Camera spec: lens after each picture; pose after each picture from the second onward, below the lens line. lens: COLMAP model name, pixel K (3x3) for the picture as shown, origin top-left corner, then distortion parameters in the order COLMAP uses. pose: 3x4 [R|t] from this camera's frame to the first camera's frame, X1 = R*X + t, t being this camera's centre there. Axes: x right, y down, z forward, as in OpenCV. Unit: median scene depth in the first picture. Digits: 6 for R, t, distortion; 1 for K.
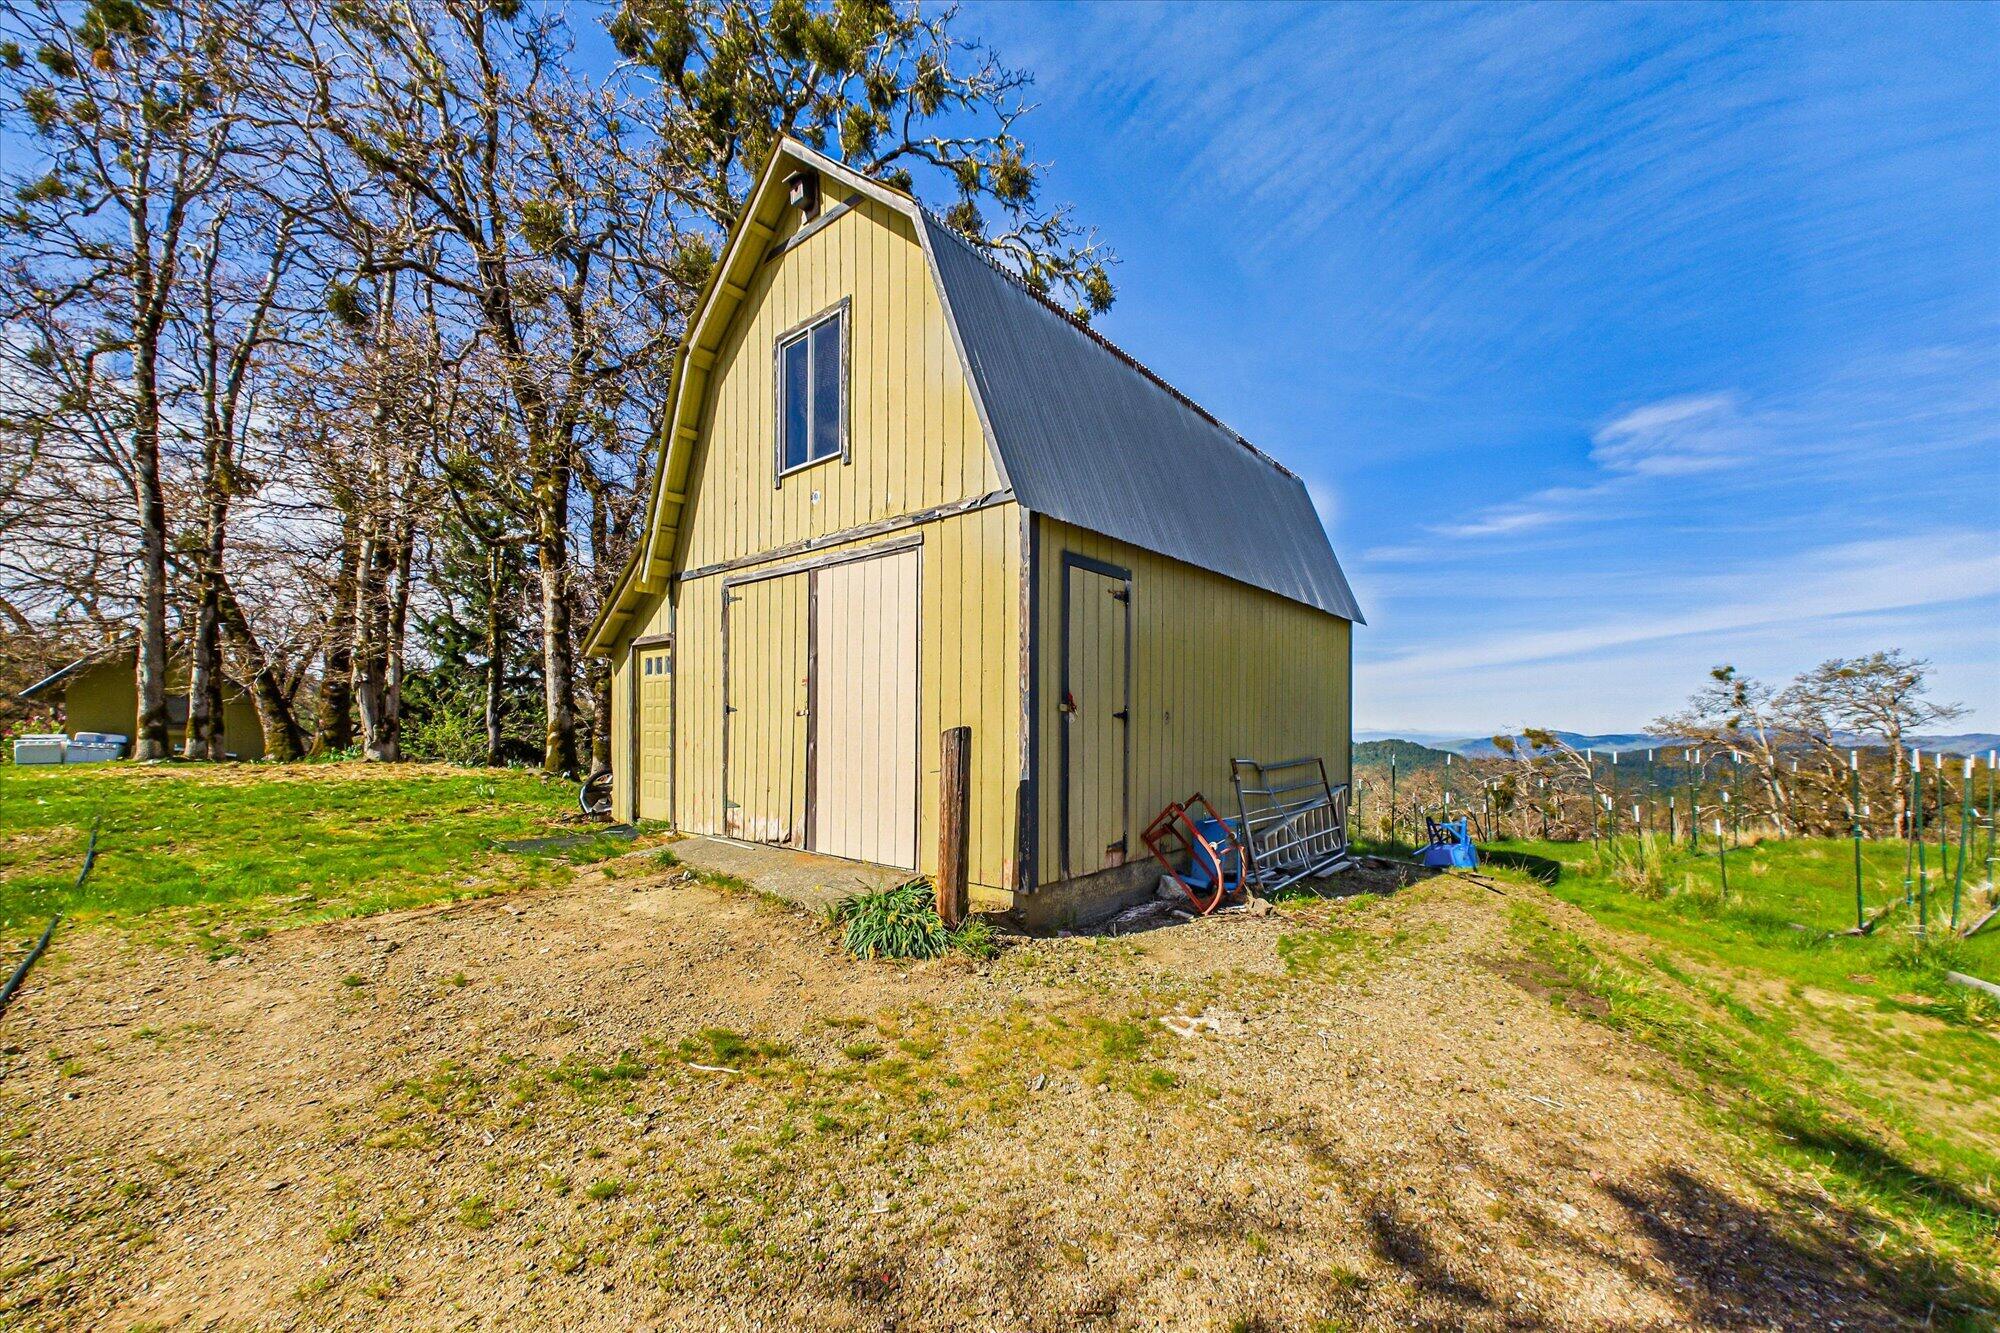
lens RADIAL K [[772.2, 0, 1000.7], [0, 772.2, 729.2], [0, 0, 1]] dist [0.000412, -0.000060]
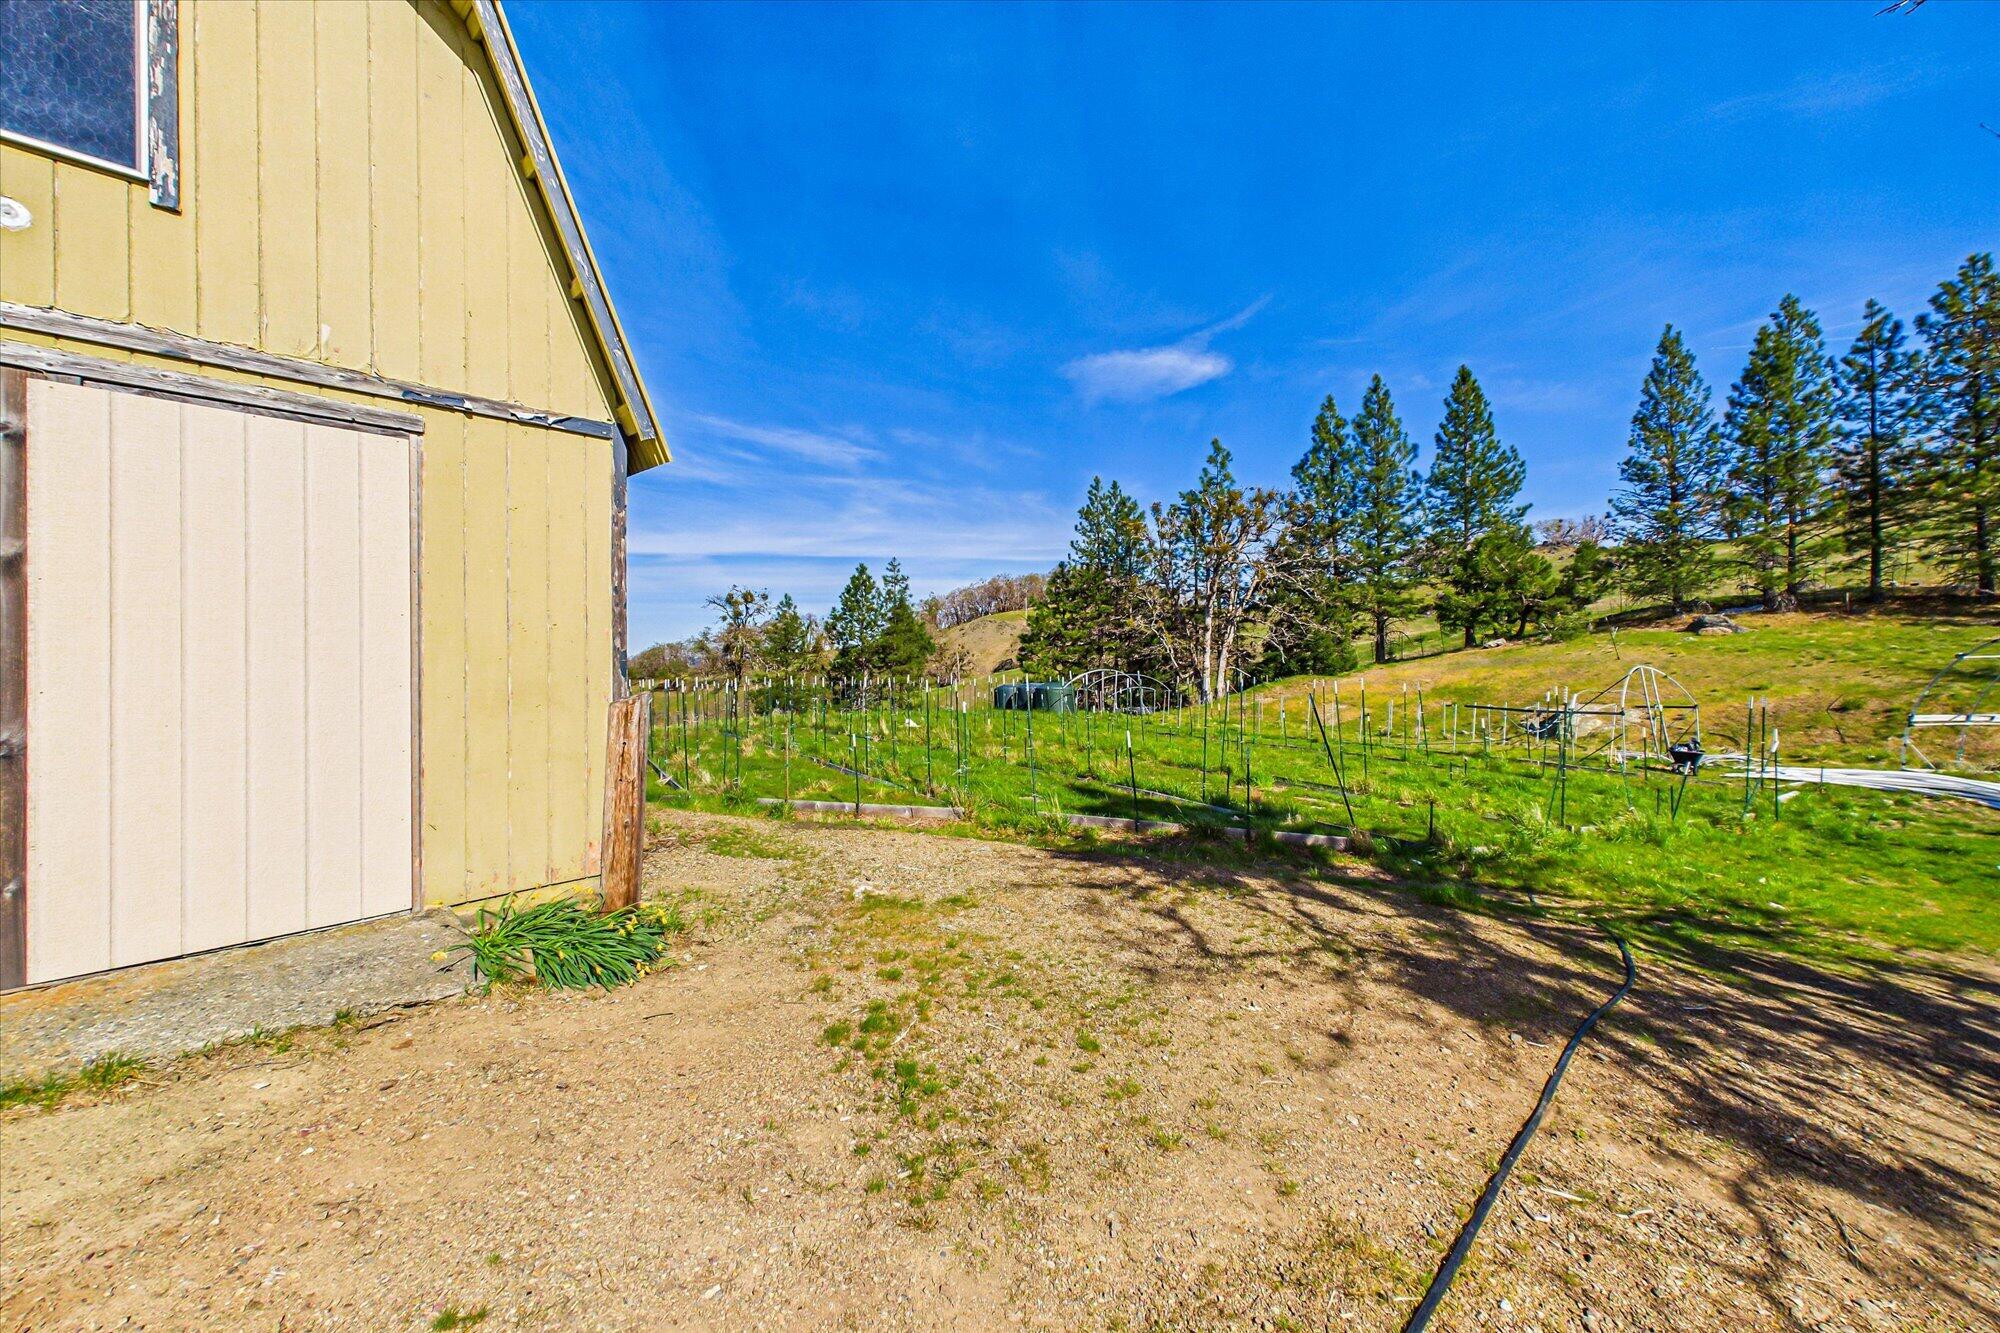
lens RADIAL K [[791.2, 0, 992.9], [0, 791.2, 652.2], [0, 0, 1]] dist [0.002062, -0.000052]
pose [[0.038537, 0.000999, 0.999257, -0.777648], [0.013514, 0.999908, -0.001521, -0.034768], [-0.999166, 0.013562, 0.038520, 0.454020]]
